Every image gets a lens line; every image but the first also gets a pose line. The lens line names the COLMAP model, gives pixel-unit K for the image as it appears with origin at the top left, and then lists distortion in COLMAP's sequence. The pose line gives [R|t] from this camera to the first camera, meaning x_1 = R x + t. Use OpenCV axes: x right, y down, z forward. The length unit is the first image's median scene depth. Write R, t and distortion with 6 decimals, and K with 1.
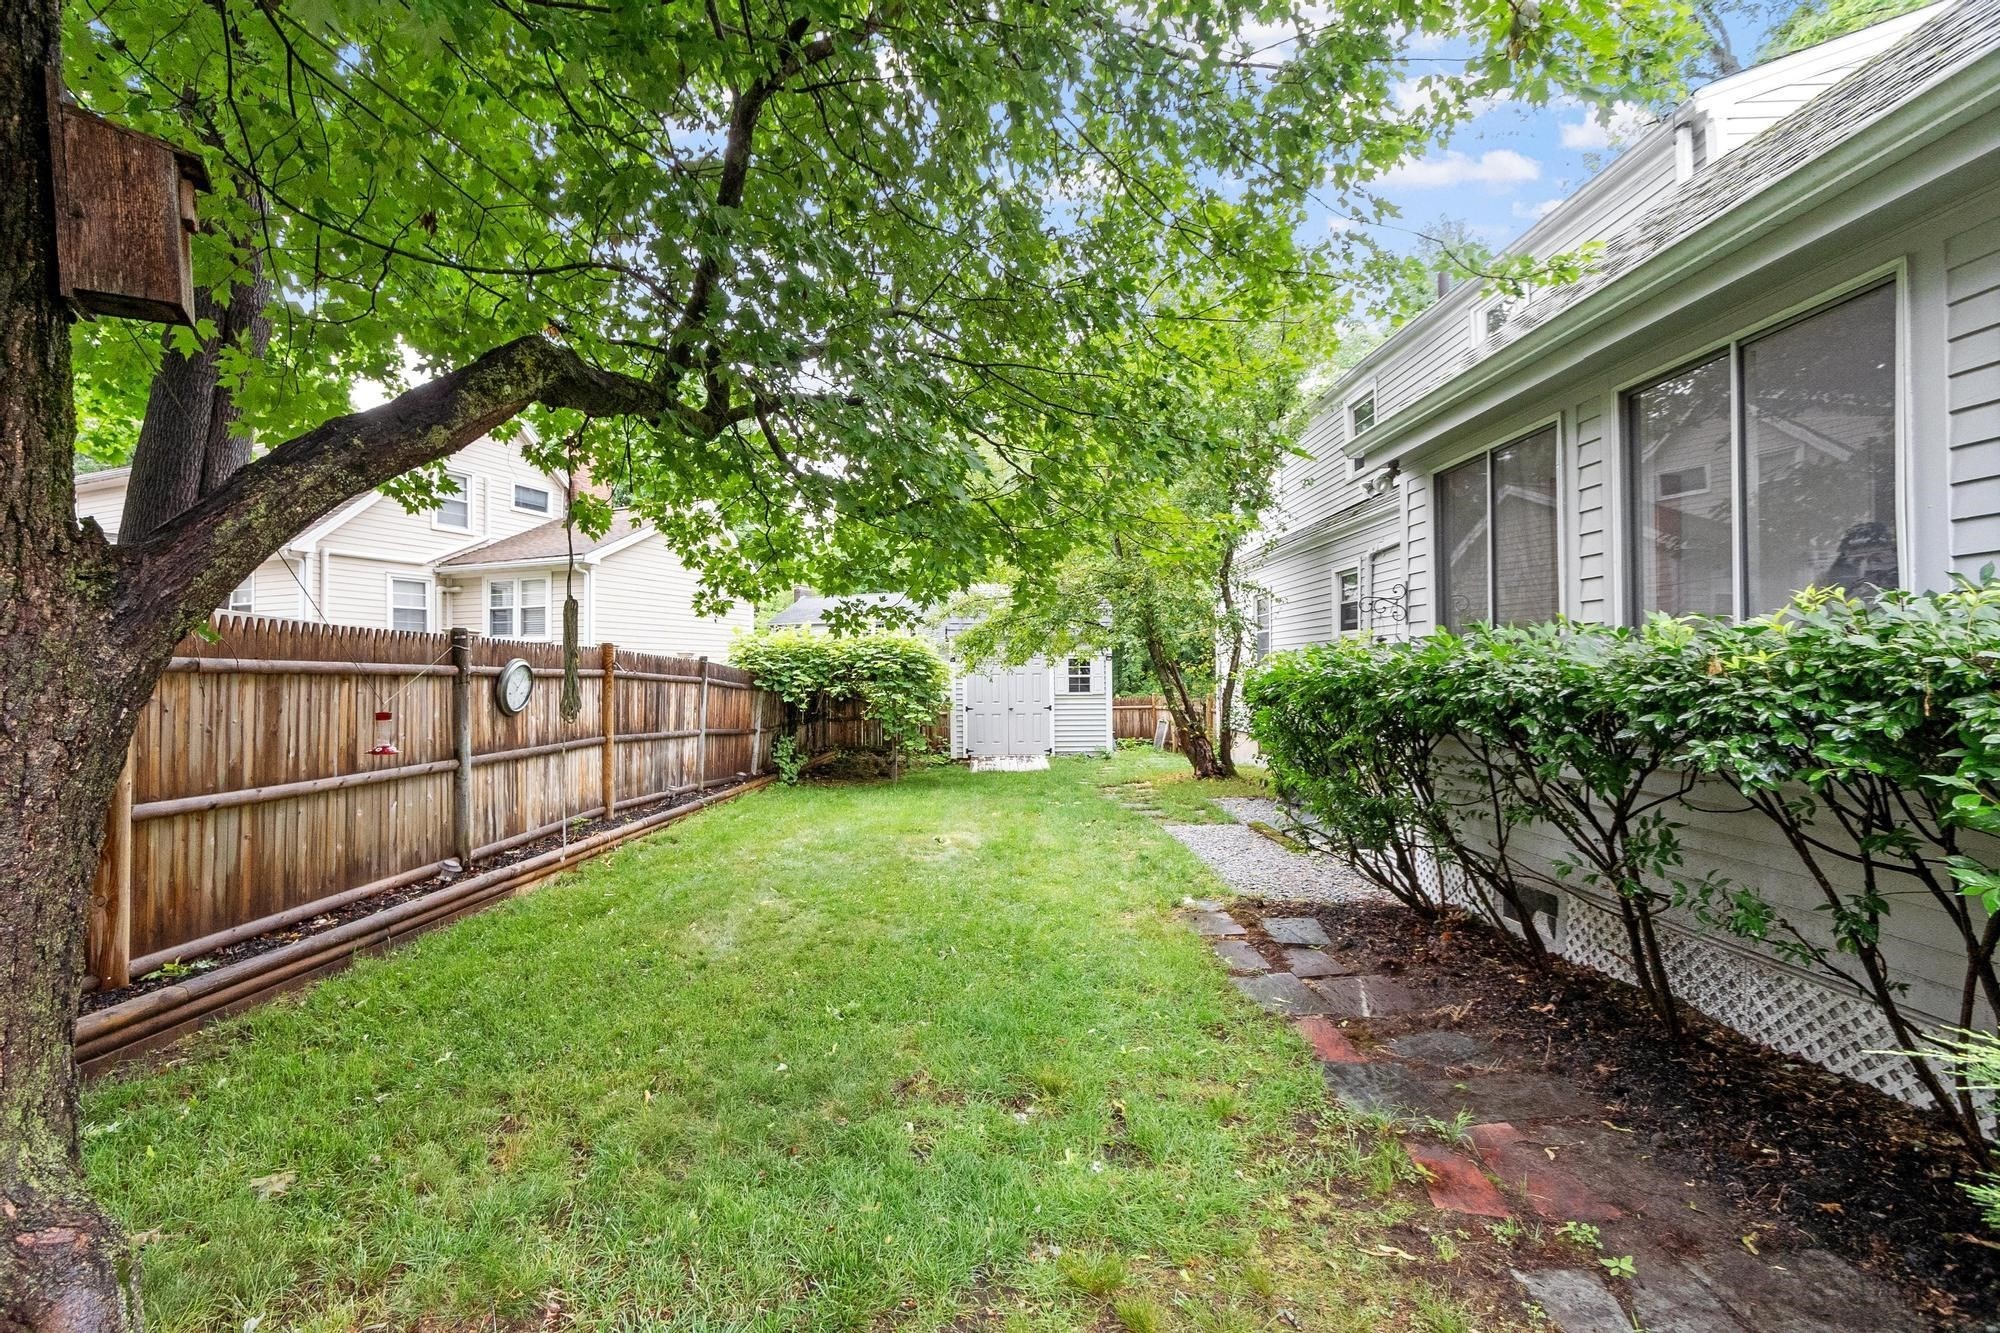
lens RADIAL K [[883.1, 0, 942.9], [0, 883.1, 668.6], [0, 0, 1]] dist [0.001966, -0.000298]
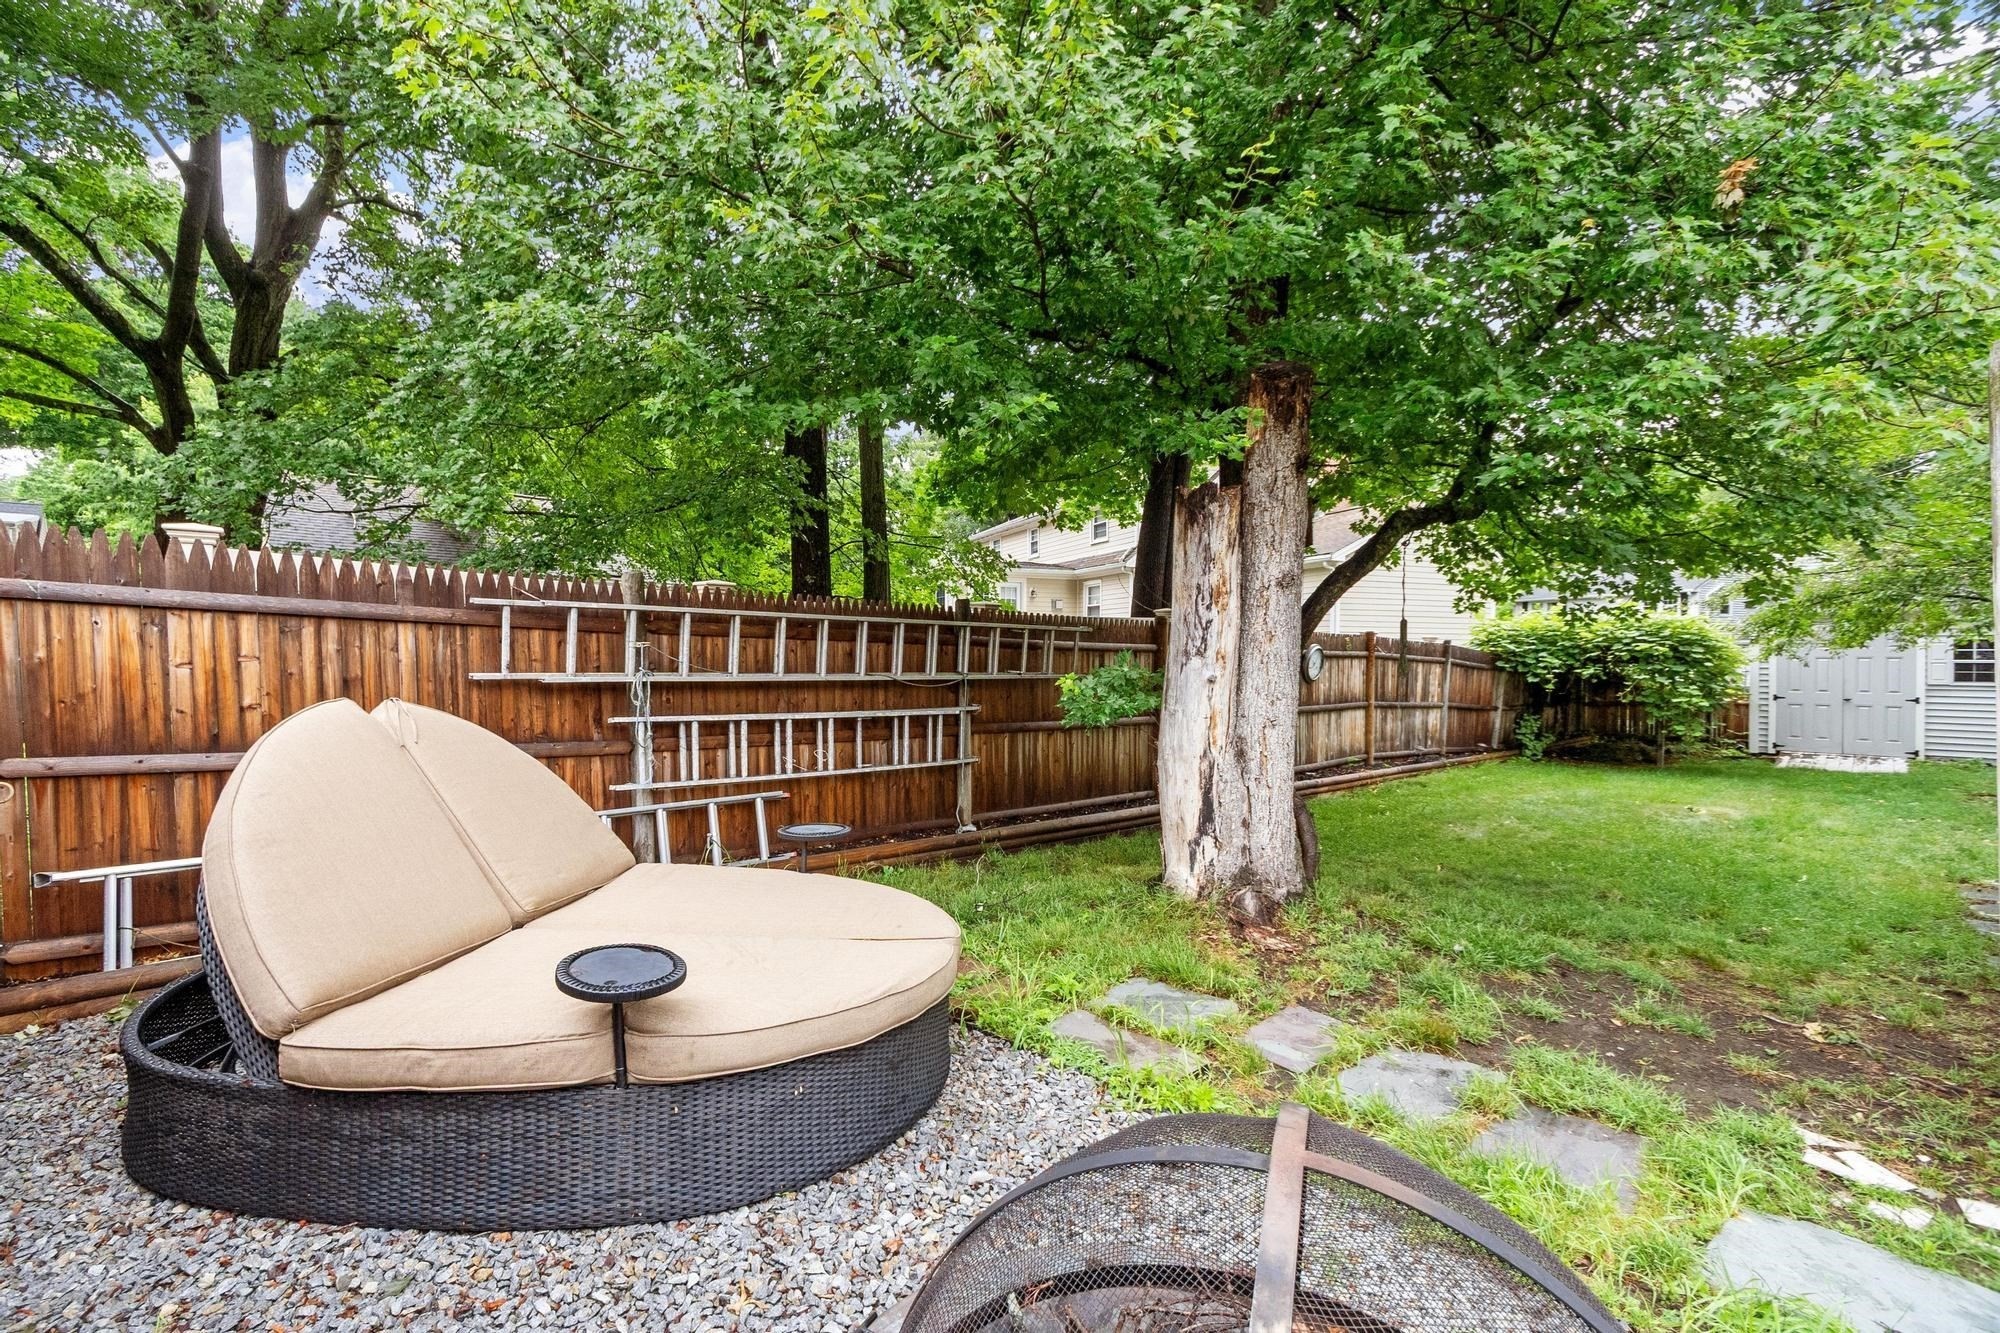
lens RADIAL K [[883.1, 0, 942.9], [0, 883.1, 668.6], [0, 0, 1]] dist [0.001966, -0.000298]
pose [[0.720745, 0.017588, -0.692977, 0.062103], [-0.002490, 0.999737, 0.022784, -0.001419], [0.693196, -0.014696, 0.720599, -0.323225]]
